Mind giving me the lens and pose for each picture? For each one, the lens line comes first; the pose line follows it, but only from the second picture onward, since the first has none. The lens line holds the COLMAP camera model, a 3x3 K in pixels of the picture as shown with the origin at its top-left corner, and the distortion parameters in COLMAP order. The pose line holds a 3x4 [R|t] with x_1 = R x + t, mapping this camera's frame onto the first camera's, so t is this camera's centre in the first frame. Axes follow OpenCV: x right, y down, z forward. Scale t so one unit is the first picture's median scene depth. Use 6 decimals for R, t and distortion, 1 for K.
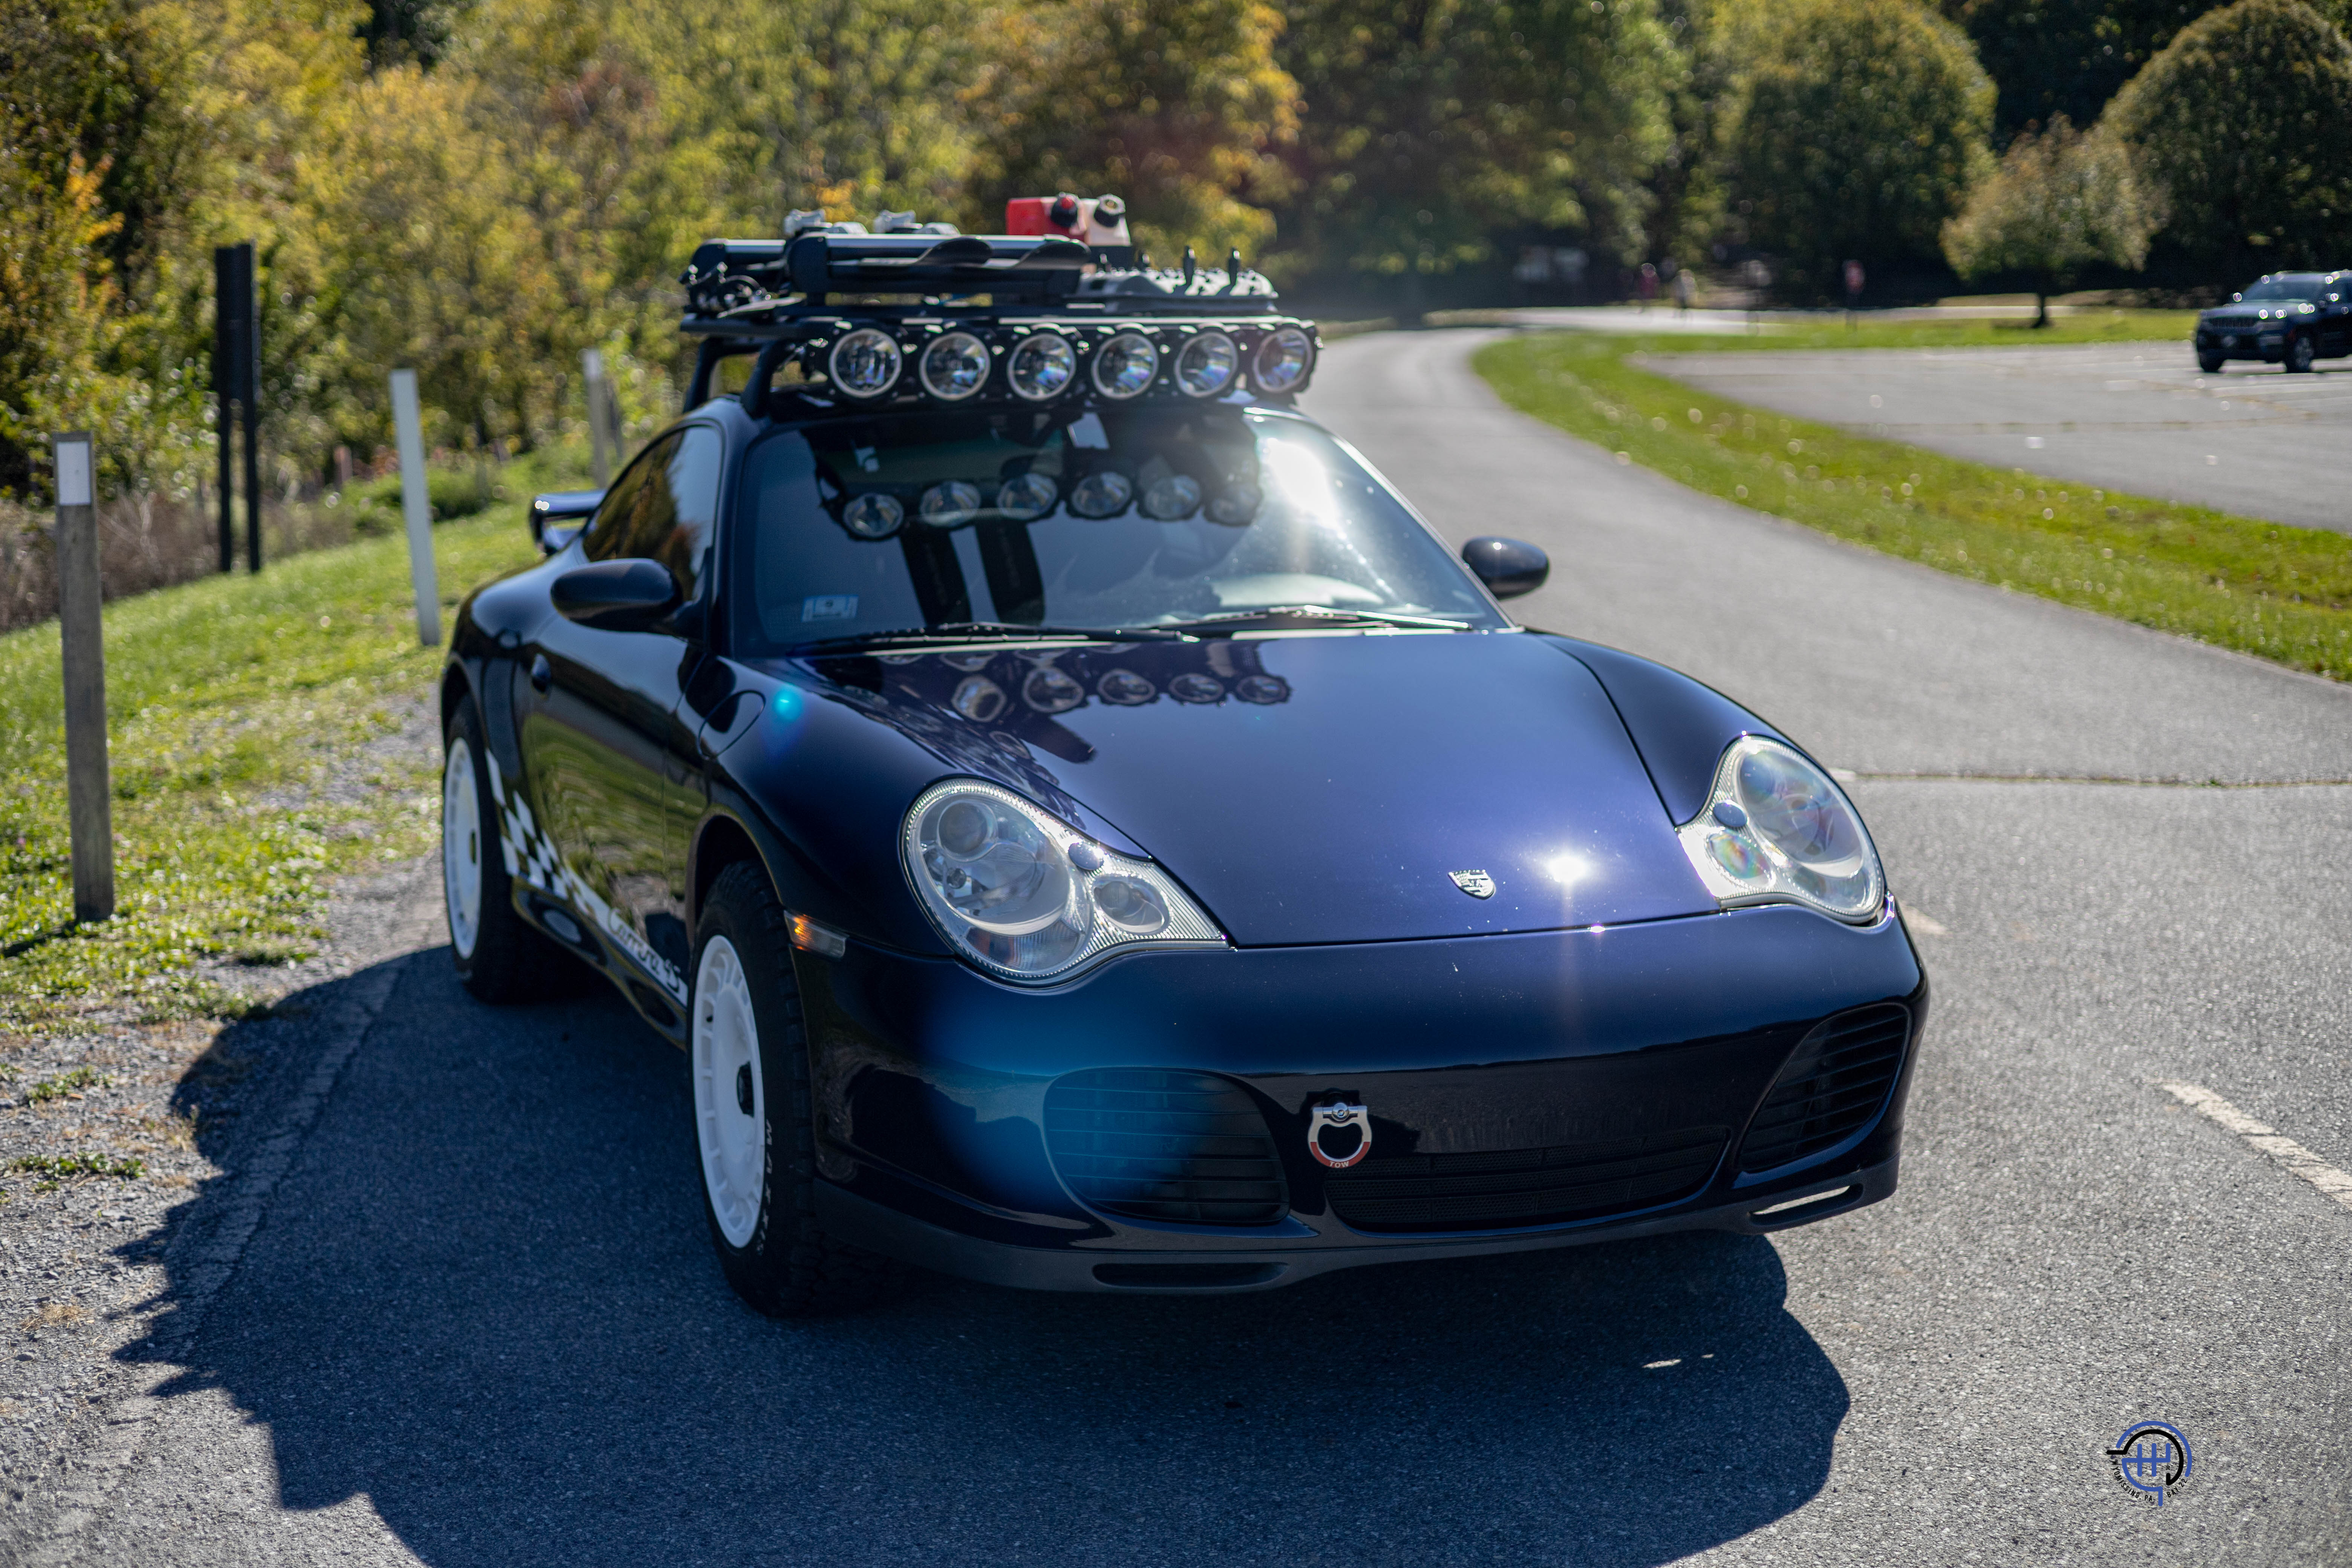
lens RADIAL K [[3340.4, 0, 1174.1], [0, 3340.4, 773.4], [0, 0, 1]] dist [0.005342, 0.061745]
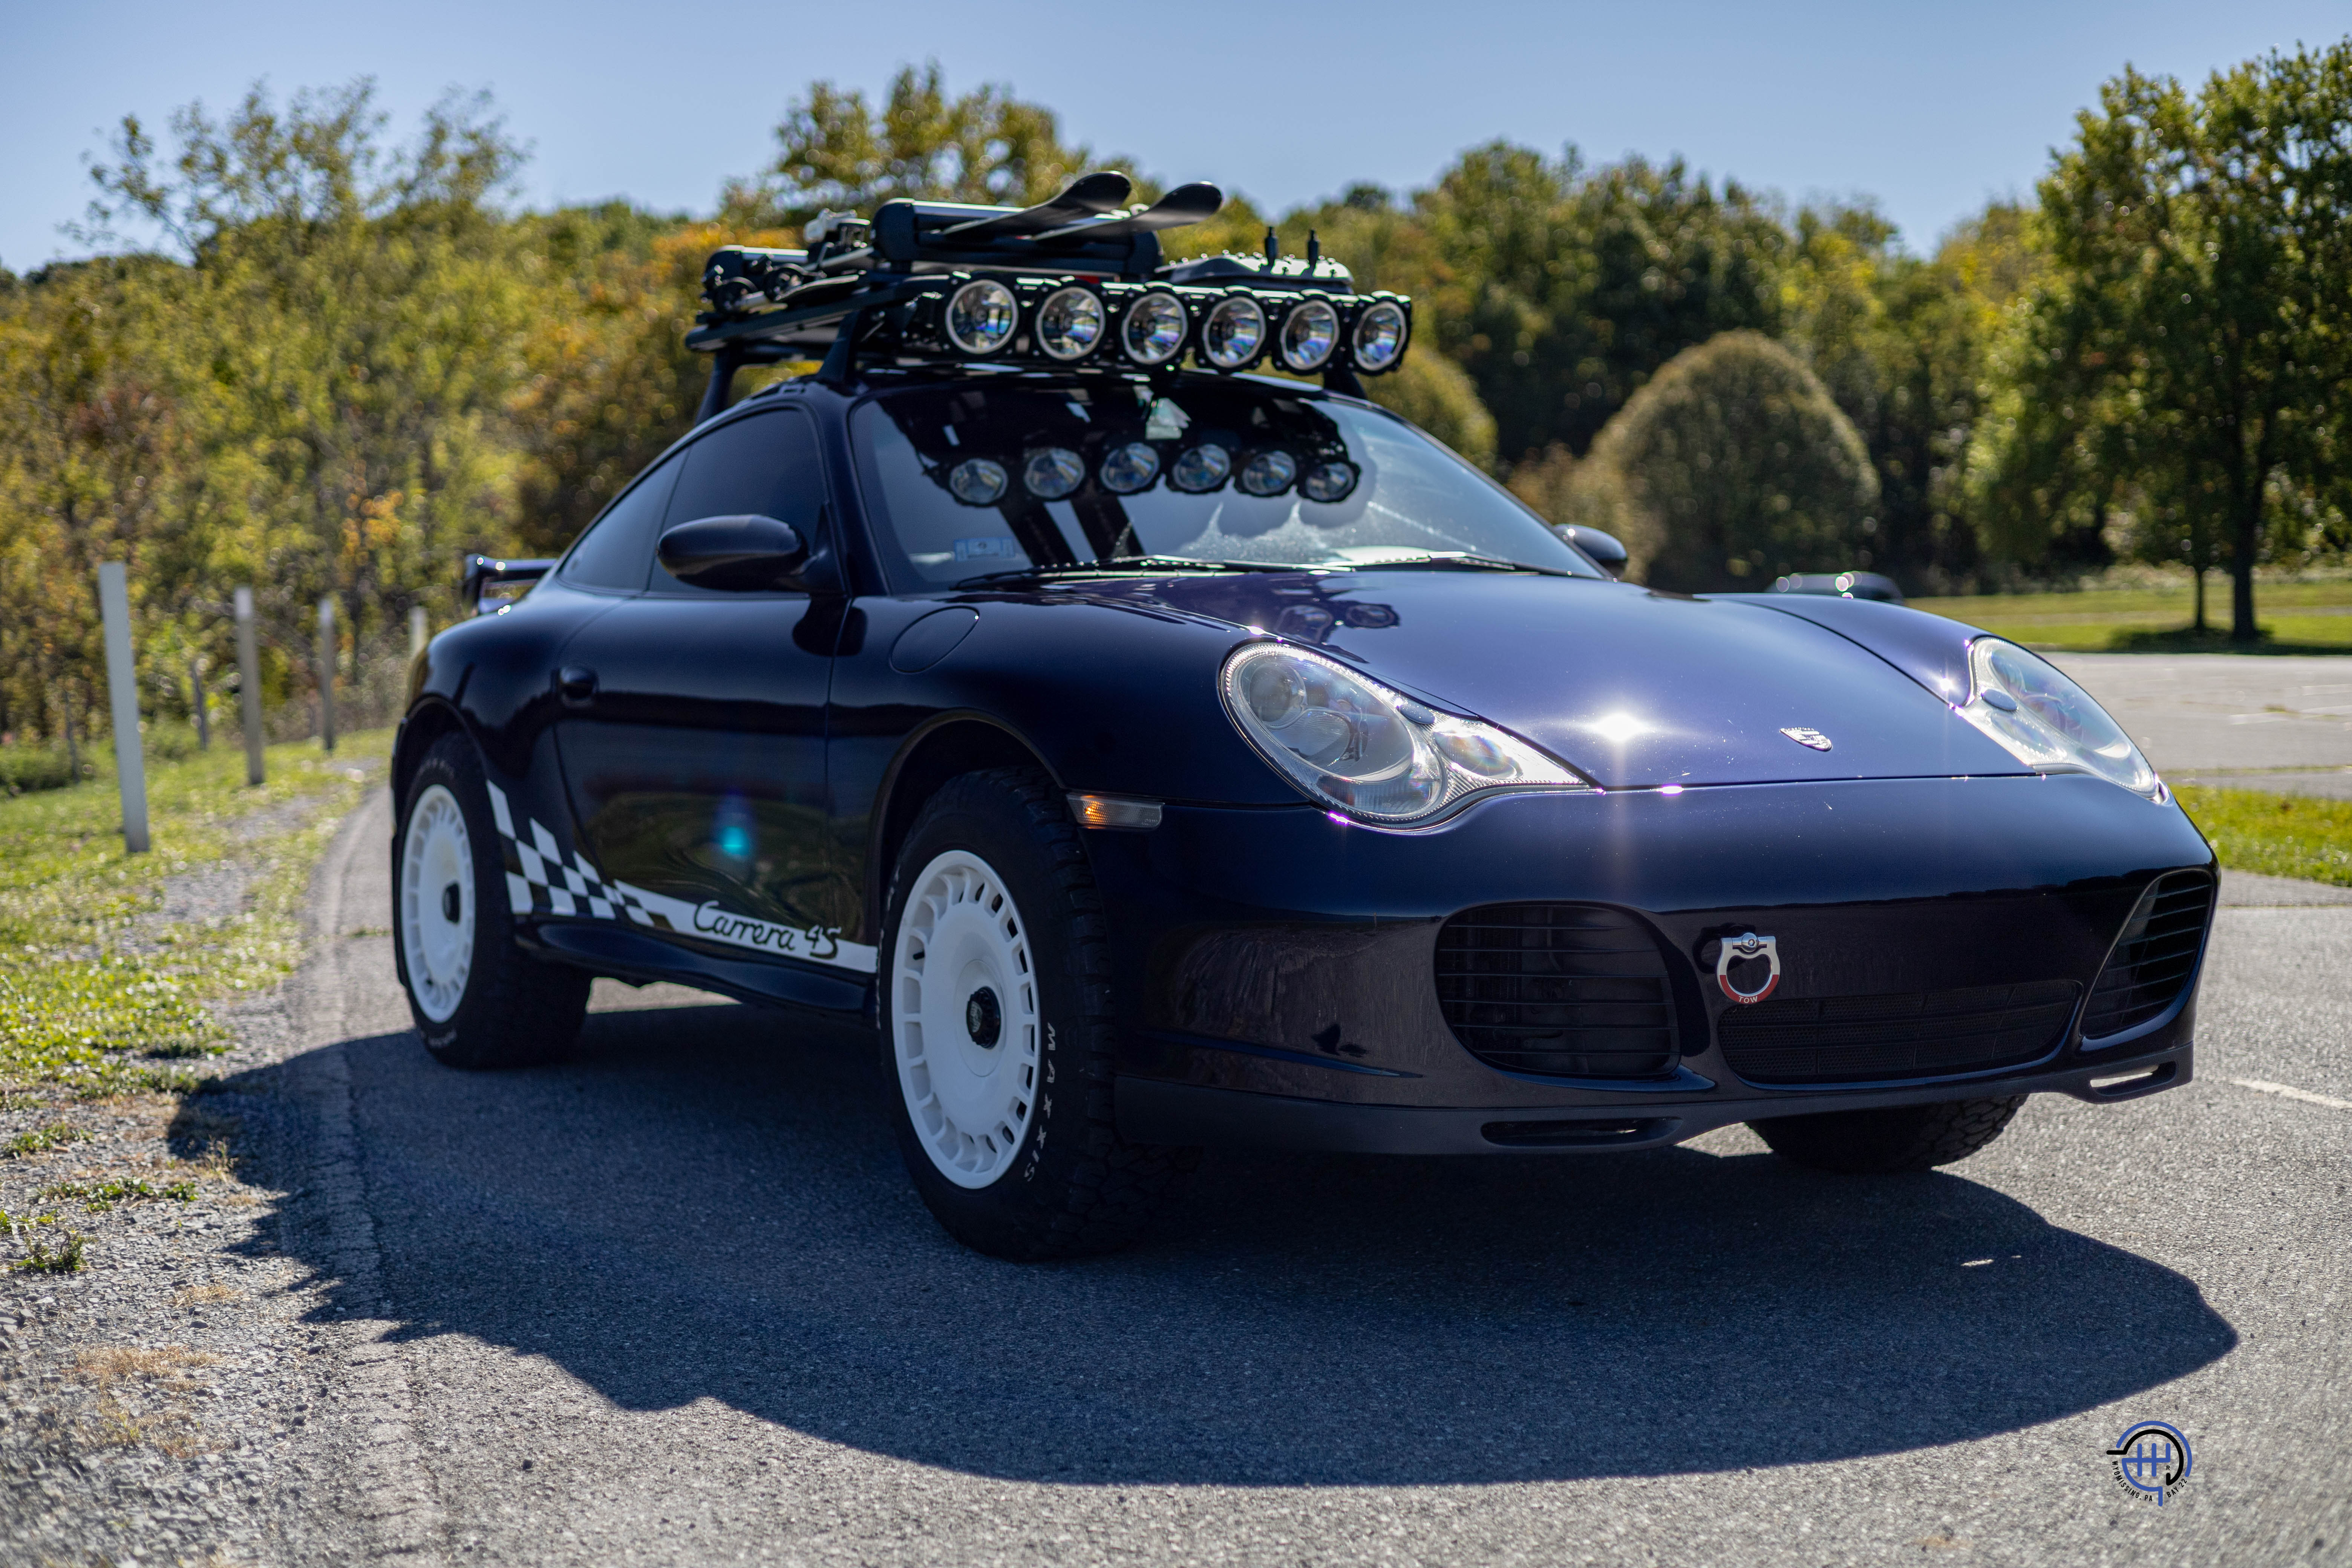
lens RADIAL K [[3321.5, 0, 1182.9], [0, 3321.5, 773.3], [0, 0, 1]] dist [0.022898, -0.002894]
pose [[0.986737, -0.012783, 0.161821, -0.173435], [0.030223, 0.993930, -0.105778, 0.099155], [-0.159486, 0.109266, 0.981135, 0.065836]]
